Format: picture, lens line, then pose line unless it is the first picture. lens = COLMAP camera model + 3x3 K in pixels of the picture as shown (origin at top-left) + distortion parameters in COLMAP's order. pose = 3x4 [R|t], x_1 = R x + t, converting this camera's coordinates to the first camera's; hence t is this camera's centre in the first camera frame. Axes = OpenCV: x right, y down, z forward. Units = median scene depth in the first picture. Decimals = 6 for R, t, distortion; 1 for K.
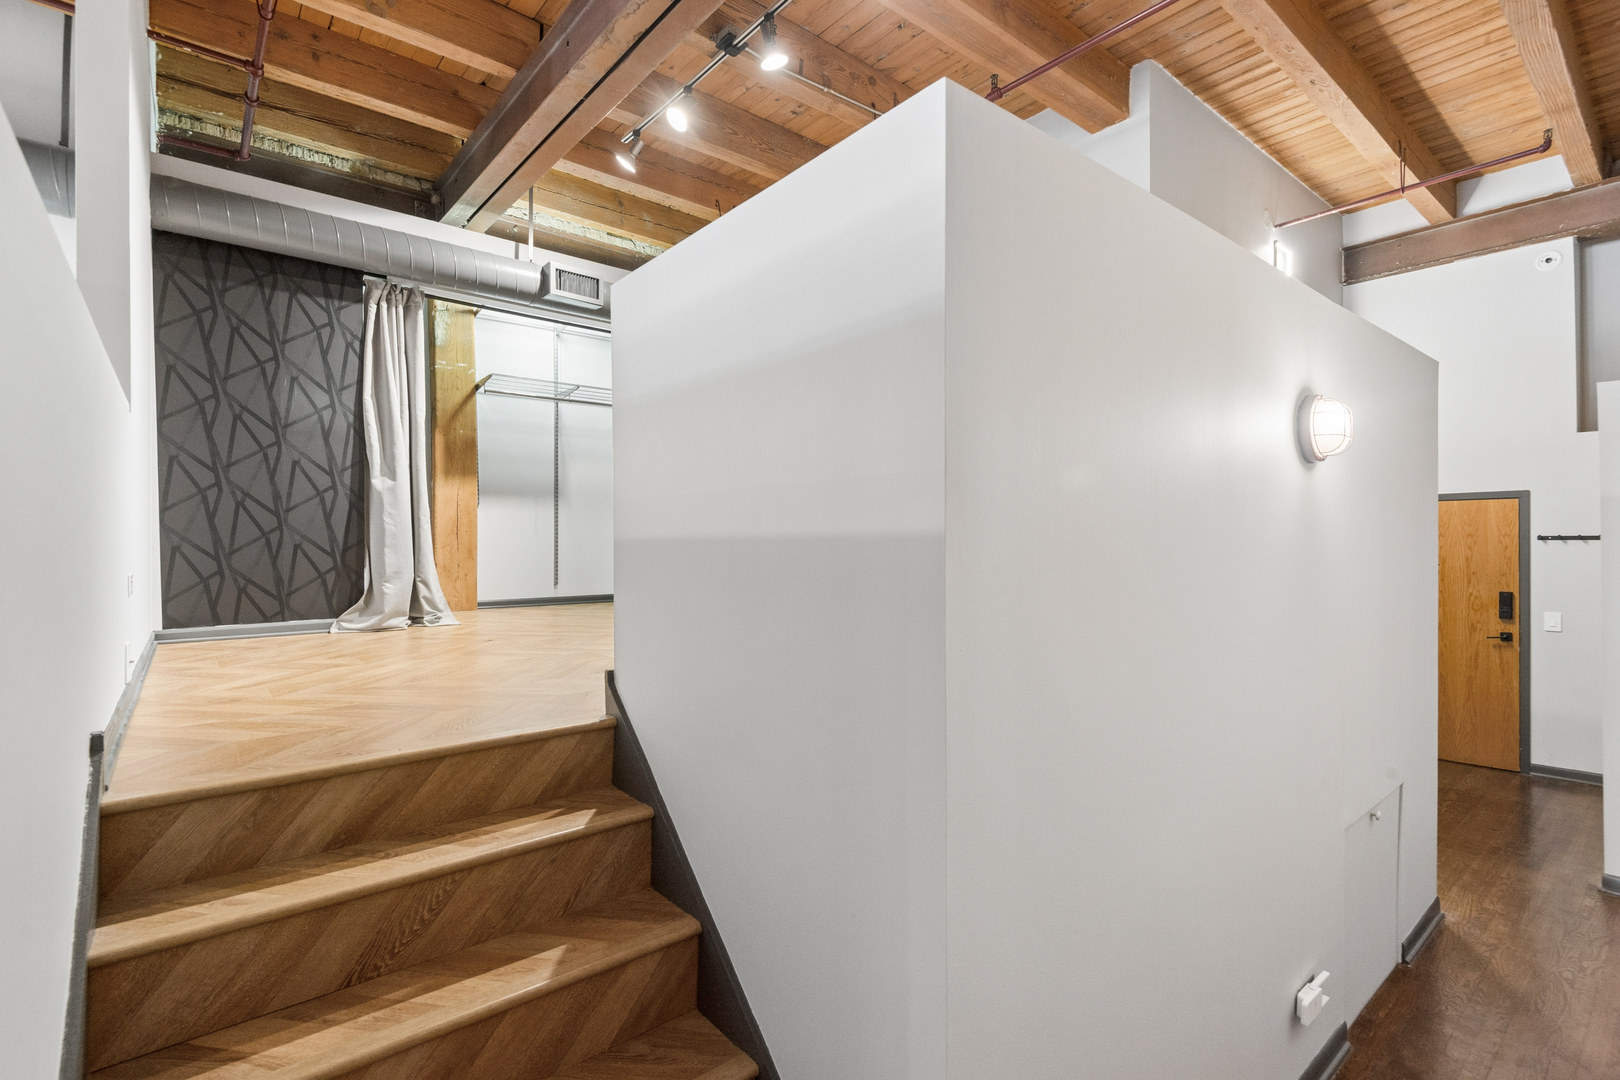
lens RADIAL K [[761.1, 0, 802.7], [0, 761.1, 539.2], [0, 0, 1]] dist [0.020638, -0.013791]
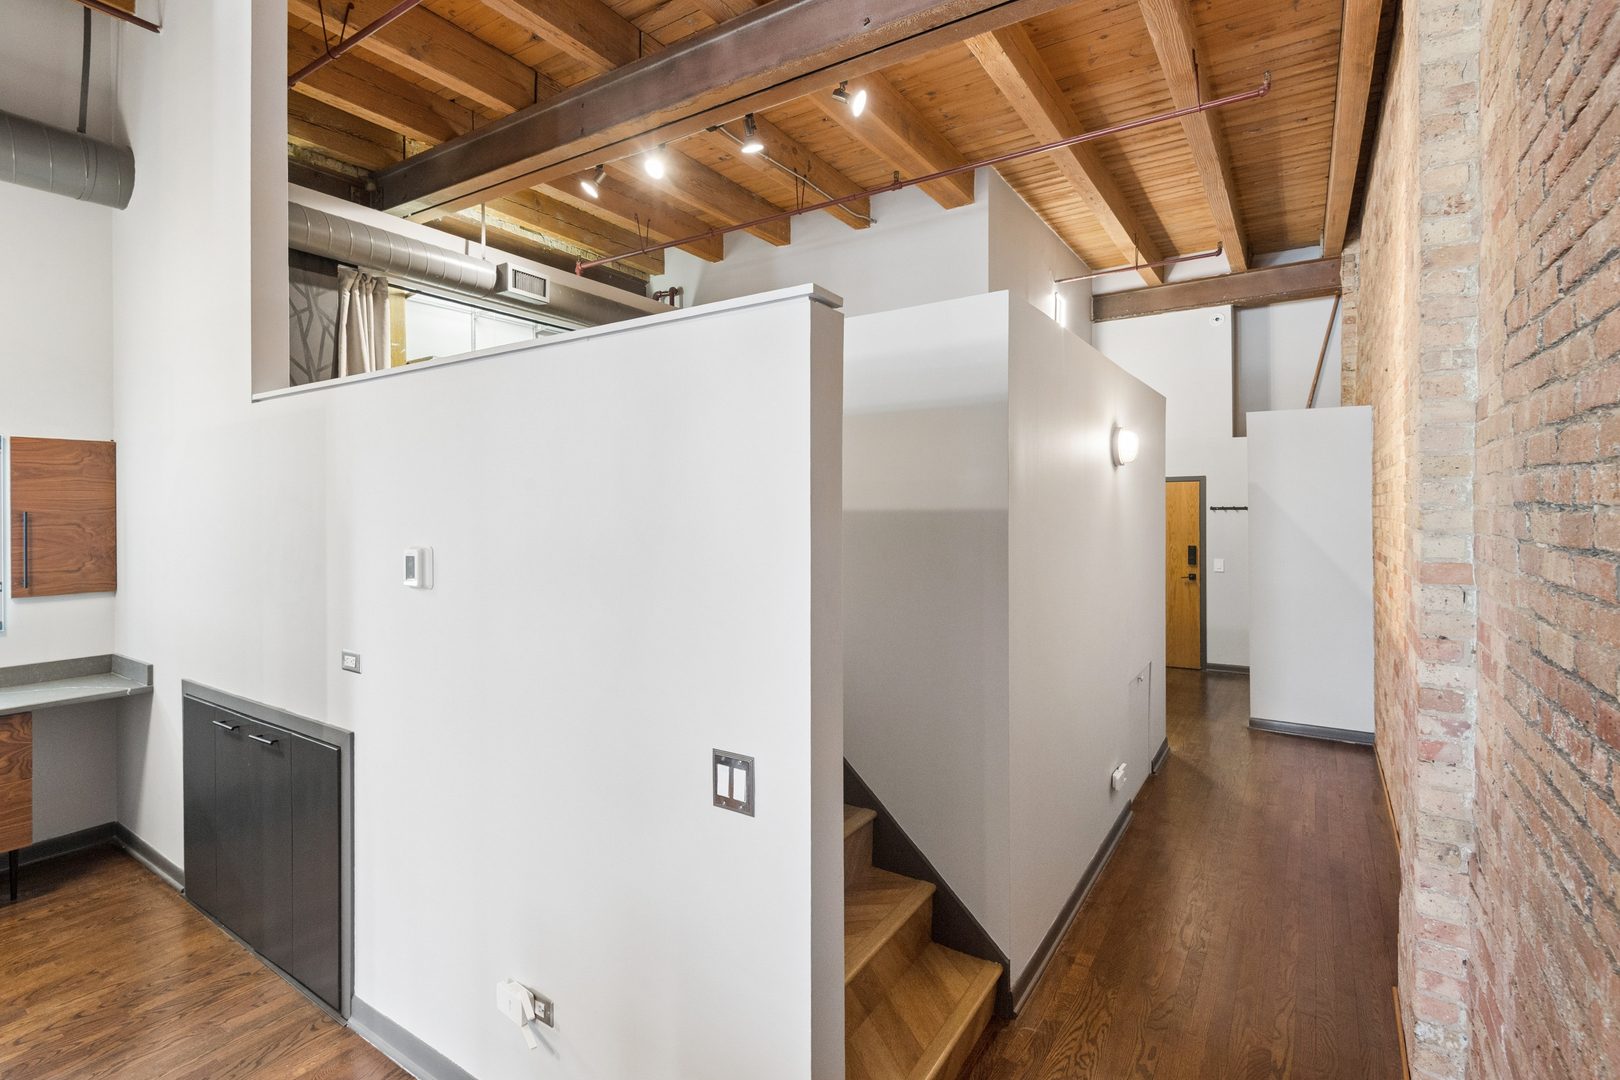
lens RADIAL K [[751.1, 0, 812.3], [0, 751.1, 507.0], [0, 0, 1]] dist [0.035102, -0.025836]
pose [[0.957357, 0.000836, 0.288905, -0.213207], [-0.000326, 0.999998, -0.001816, -0.001492], [-0.288906, 0.001644, 0.957356, -0.187743]]
